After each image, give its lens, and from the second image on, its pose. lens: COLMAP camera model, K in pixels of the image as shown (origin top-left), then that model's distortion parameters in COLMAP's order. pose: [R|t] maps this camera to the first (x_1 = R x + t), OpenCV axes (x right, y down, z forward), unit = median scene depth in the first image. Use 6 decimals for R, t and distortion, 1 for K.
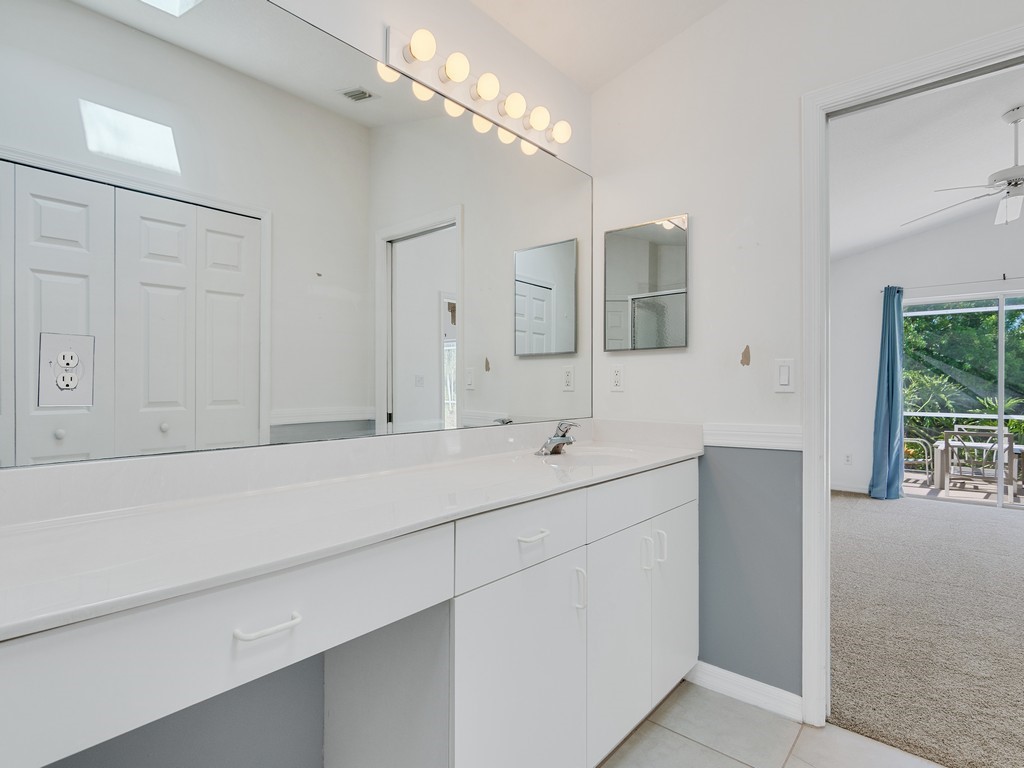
lens RADIAL K [[528.2, 0, 511.5], [0, 528.2, 386.0], [0, 0, 1]] dist [0.001280, 0.000176]
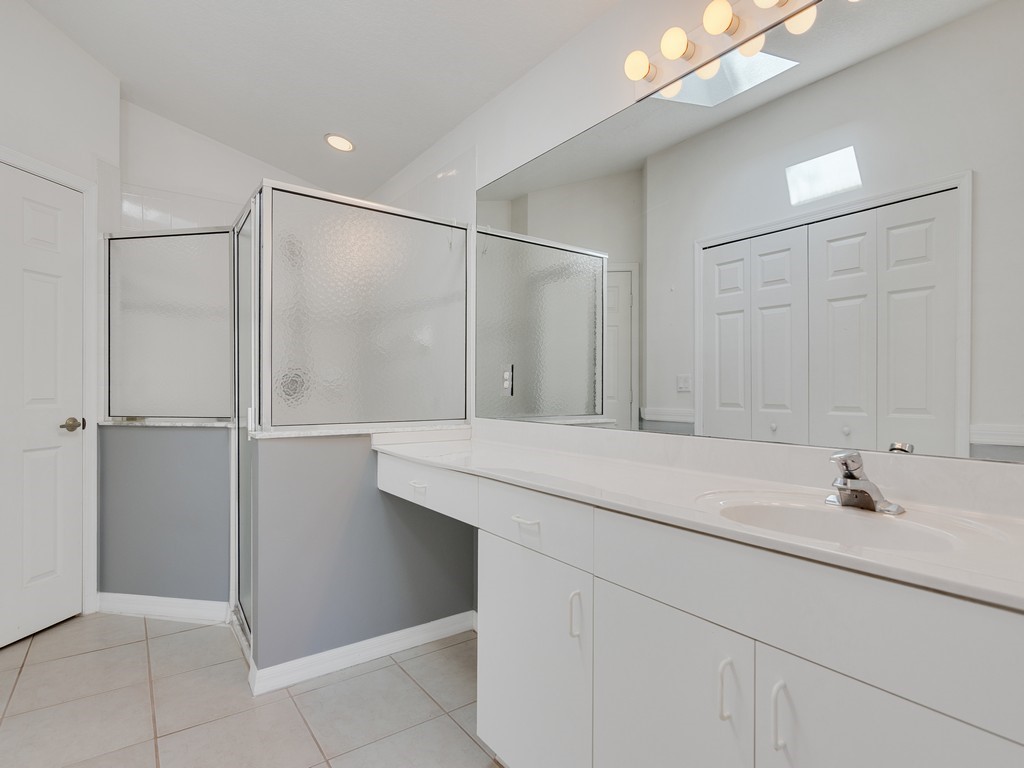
lens RADIAL K [[528.2, 0, 514.7], [0, 528.2, 384.3], [0, 0, 1]] dist [0.001280, 0.000176]
pose [[-0.213299, -0.006440, -0.976966, 0.554781], [-0.009935, 0.999941, -0.004422, -0.004249], [0.976936, 0.008763, -0.213350, 0.608894]]
